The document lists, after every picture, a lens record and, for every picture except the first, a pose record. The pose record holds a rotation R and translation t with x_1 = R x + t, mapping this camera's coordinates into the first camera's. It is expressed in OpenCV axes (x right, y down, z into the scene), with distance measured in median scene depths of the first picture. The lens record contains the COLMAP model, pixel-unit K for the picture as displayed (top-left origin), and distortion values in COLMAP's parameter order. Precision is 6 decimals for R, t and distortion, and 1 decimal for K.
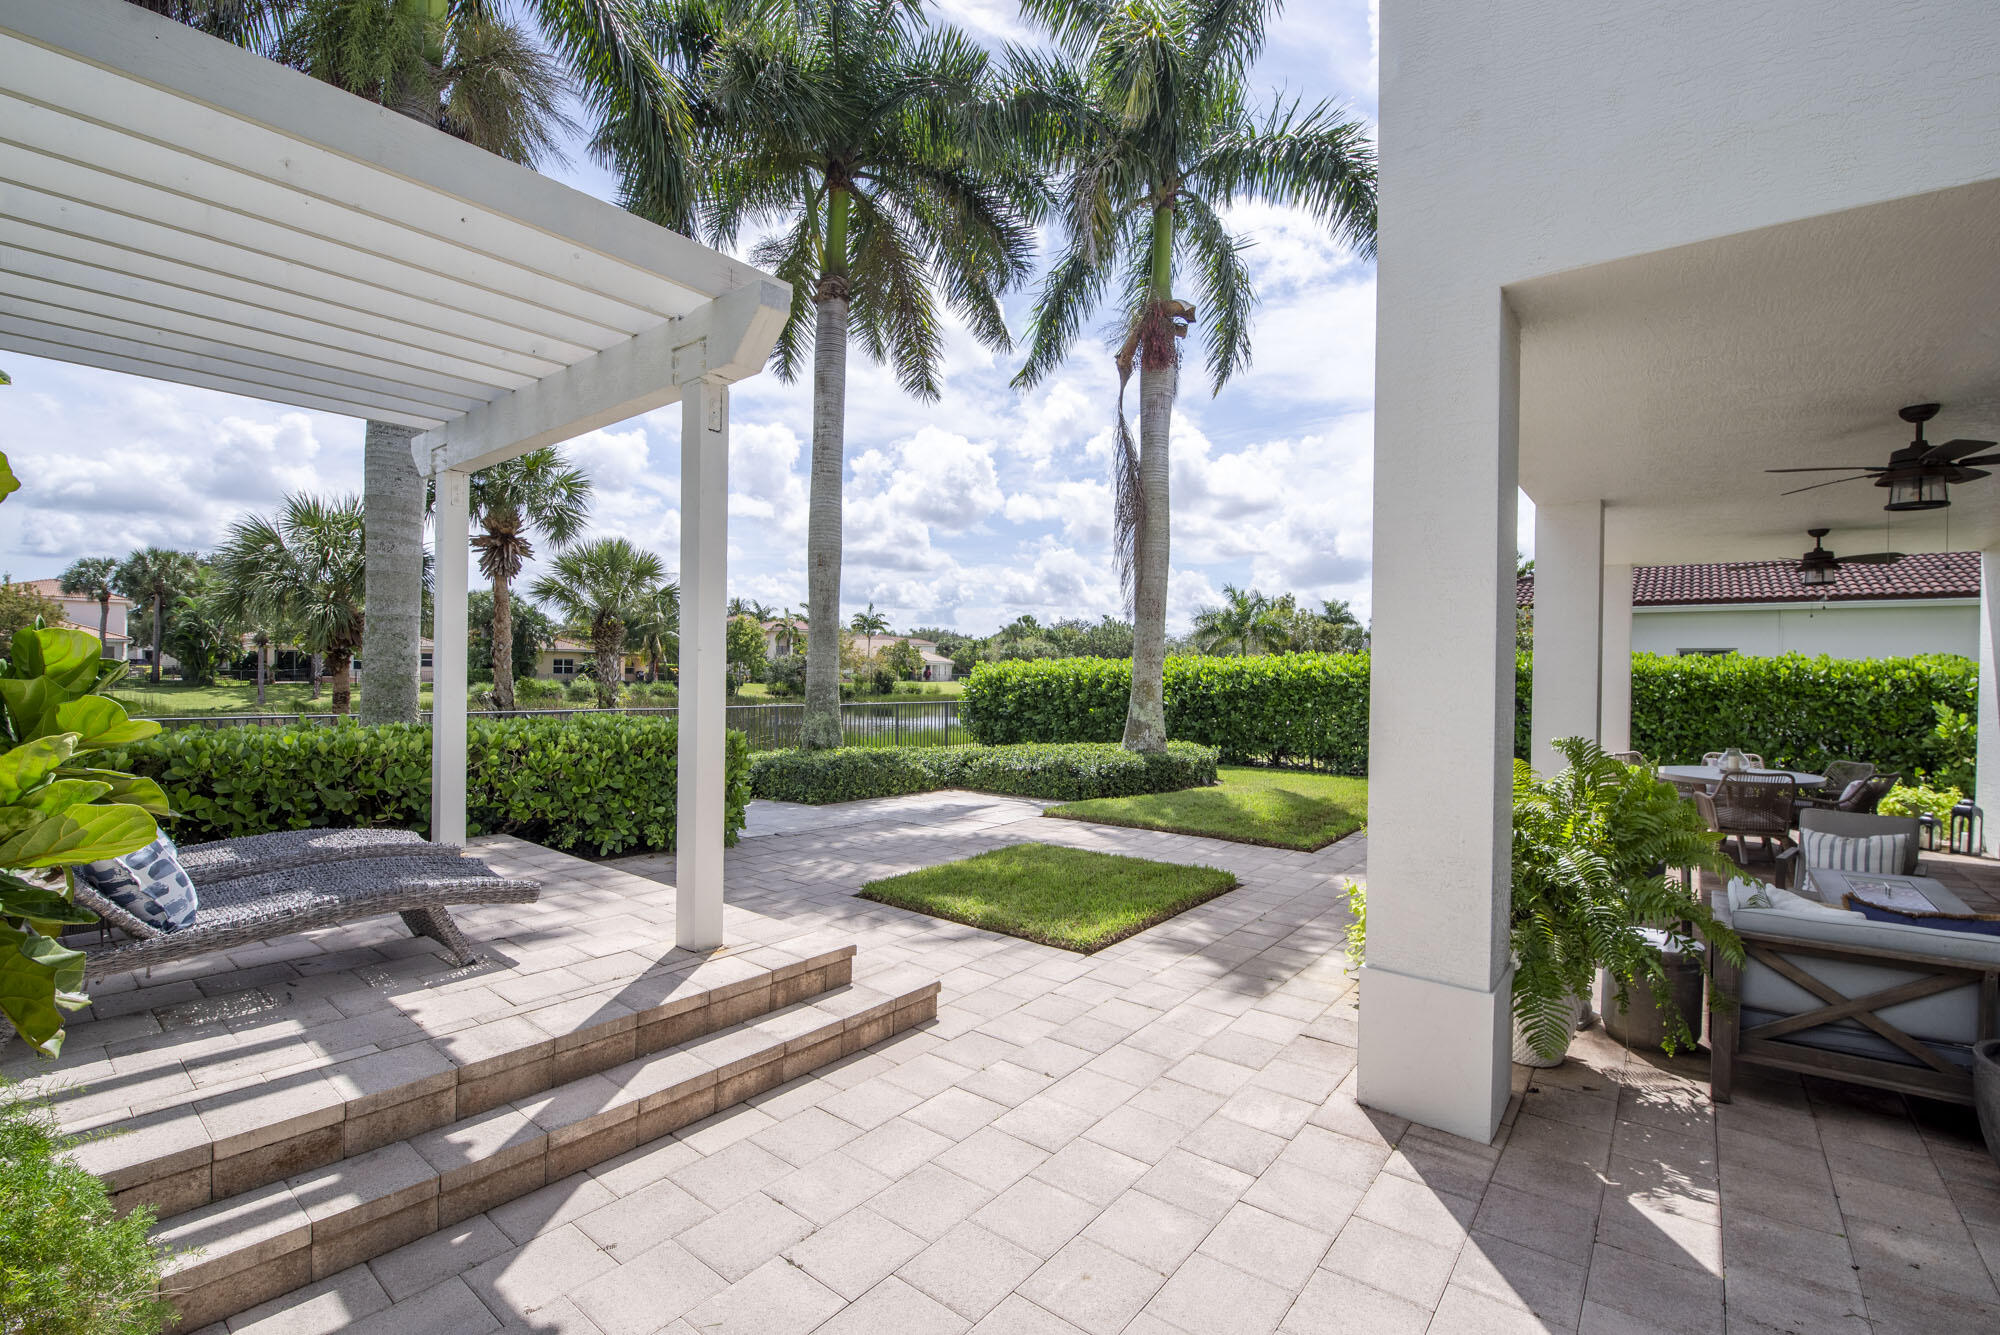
lens RADIAL K [[864.8, 0, 1018.2], [0, 864.8, 678.1], [0, 0, 1]] dist [-0.009479, -0.005068]
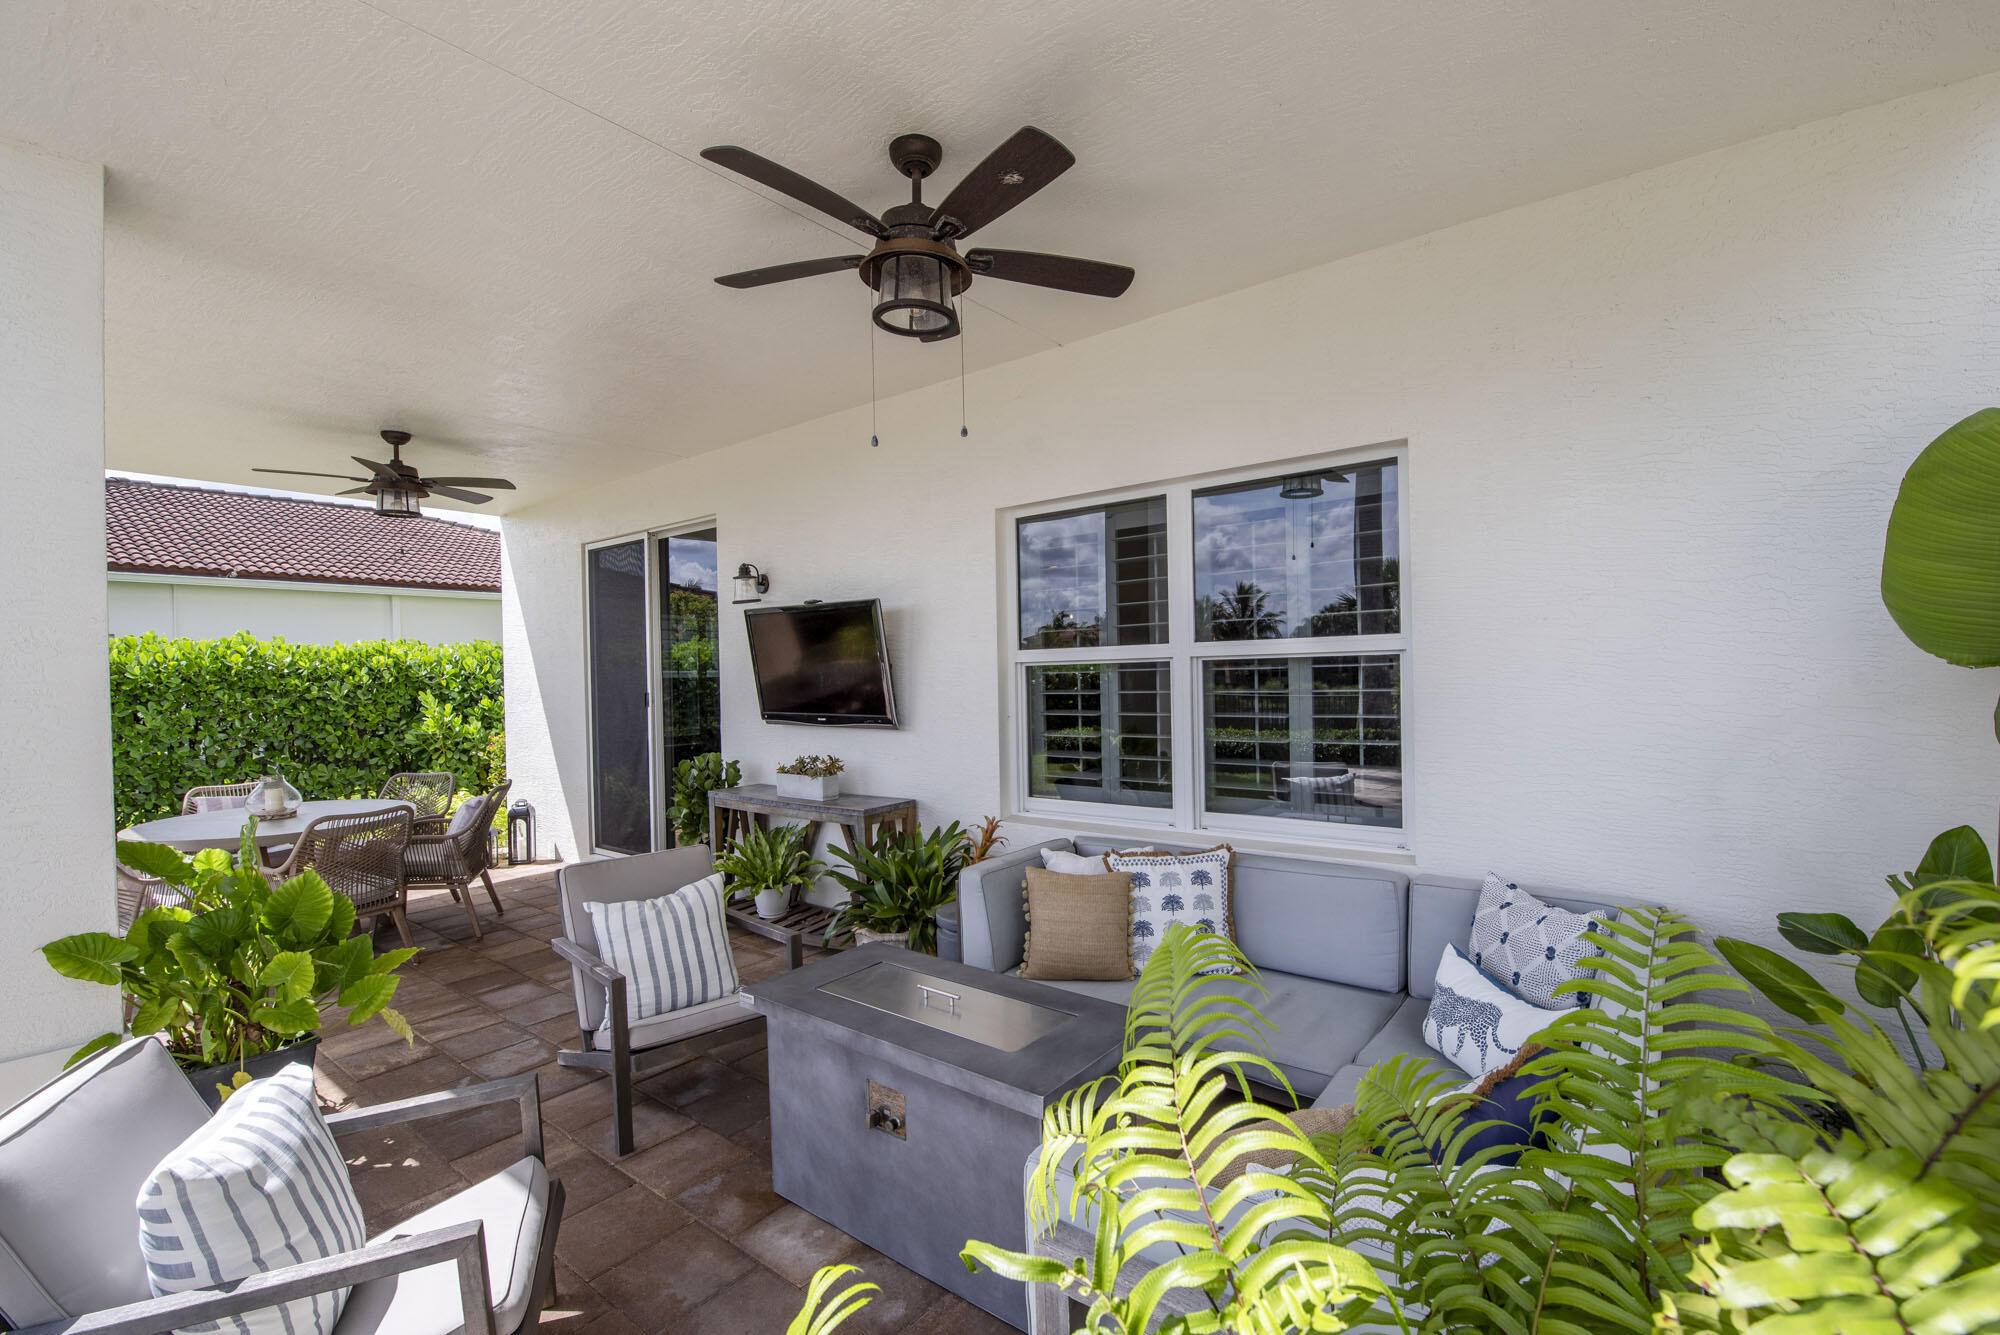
lens RADIAL K [[864.8, 0, 1001.4], [0, 864.8, 677.3], [0, 0, 1]] dist [-0.009479, -0.005068]
pose [[0.012697, -0.020296, 0.999713, 0.246581], [0.023249, 0.999530, 0.019997, 0.010817], [-0.999649, 0.022989, 0.013163, 0.467393]]
